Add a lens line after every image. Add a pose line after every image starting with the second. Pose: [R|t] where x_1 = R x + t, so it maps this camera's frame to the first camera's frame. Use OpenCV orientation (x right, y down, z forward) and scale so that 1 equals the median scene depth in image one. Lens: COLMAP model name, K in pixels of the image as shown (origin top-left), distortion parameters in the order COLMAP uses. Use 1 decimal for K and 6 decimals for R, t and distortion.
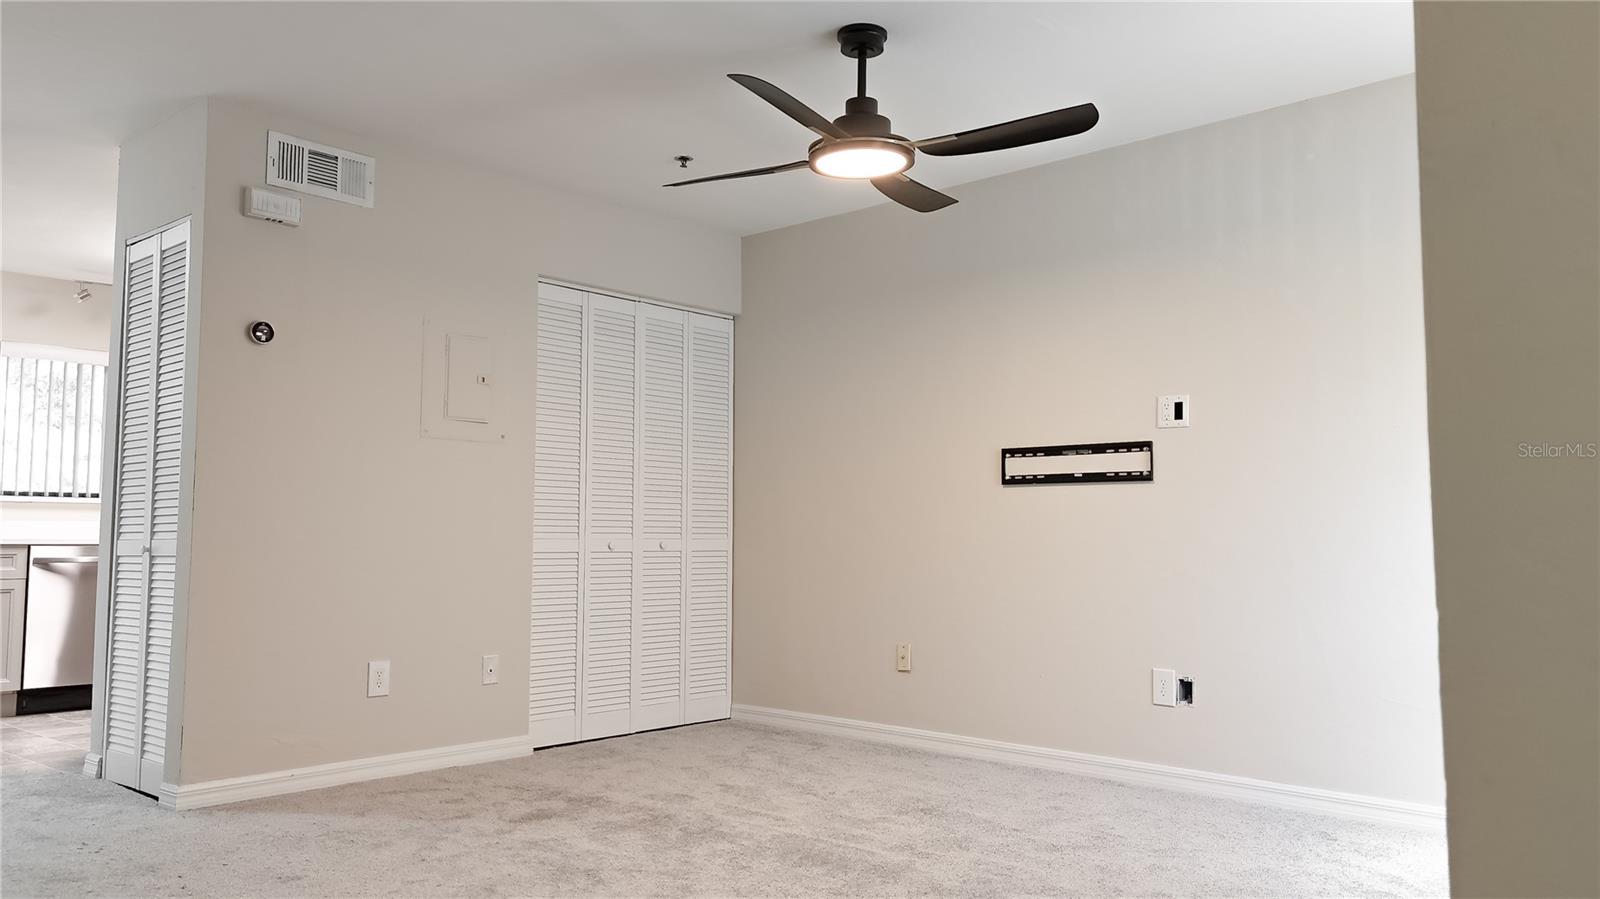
lens RADIAL K [[1181.9, 0, 807.0], [0, 1181.9, 442.9], [0, 0, 1]] dist [0.091721, -0.076291]
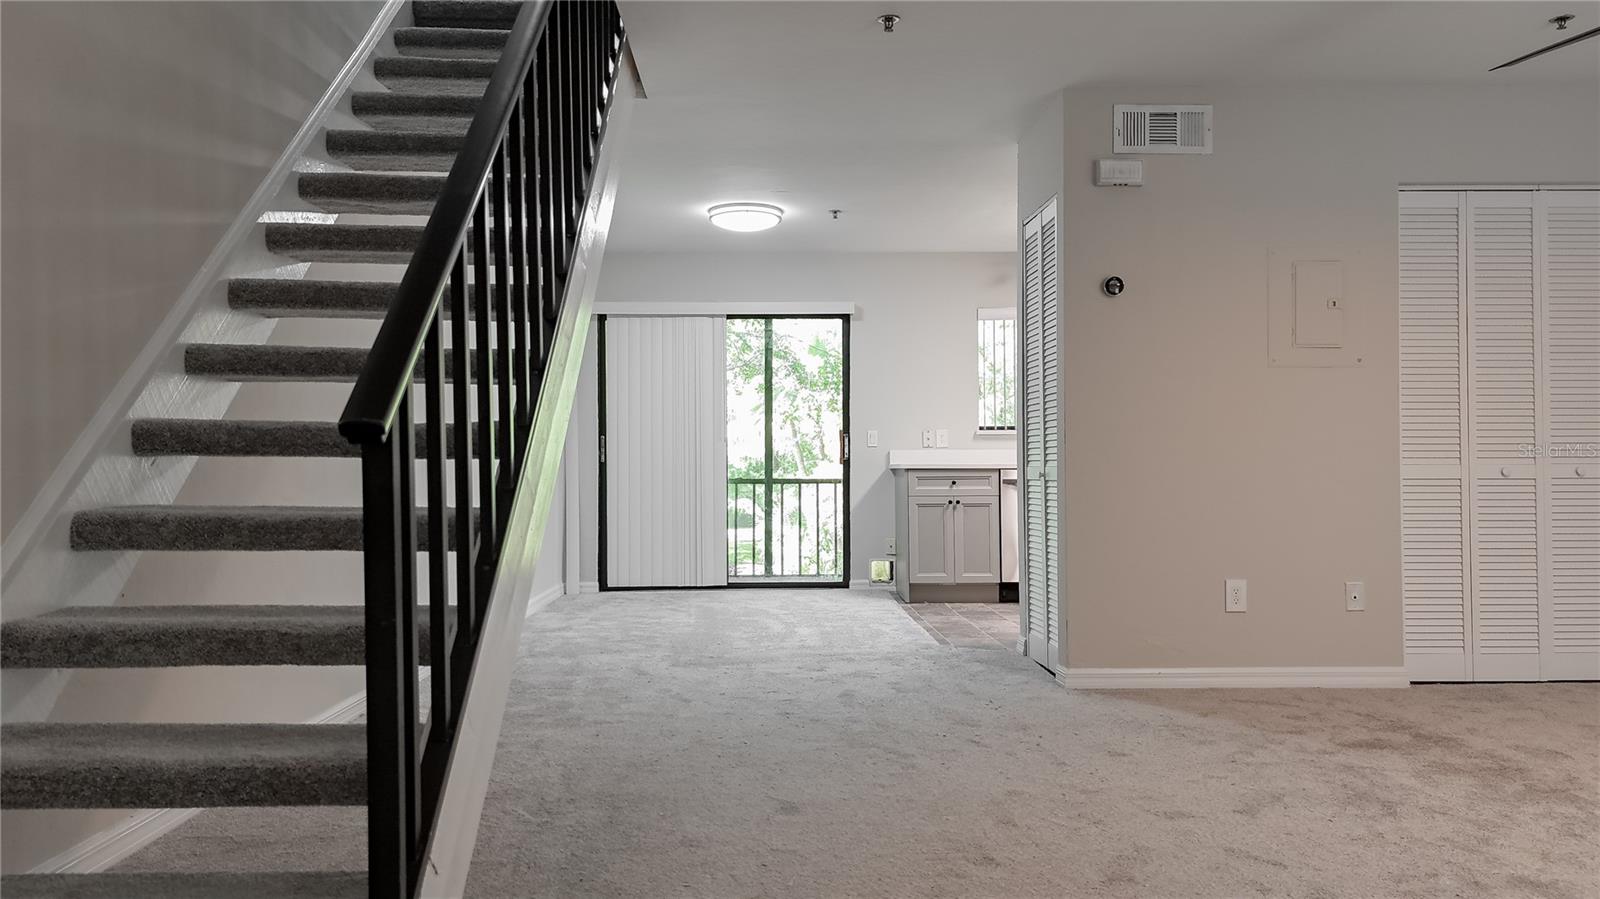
lens RADIAL K [[1181.9, 0, 807.0], [0, 1181.9, 442.9], [0, 0, 1]] dist [0.091721, -0.076291]
pose [[0.711282, -0.018544, -0.702662, 0.125158], [0.066183, 0.996978, 0.040684, -0.008529], [0.699784, -0.075442, 0.710360, -0.018371]]
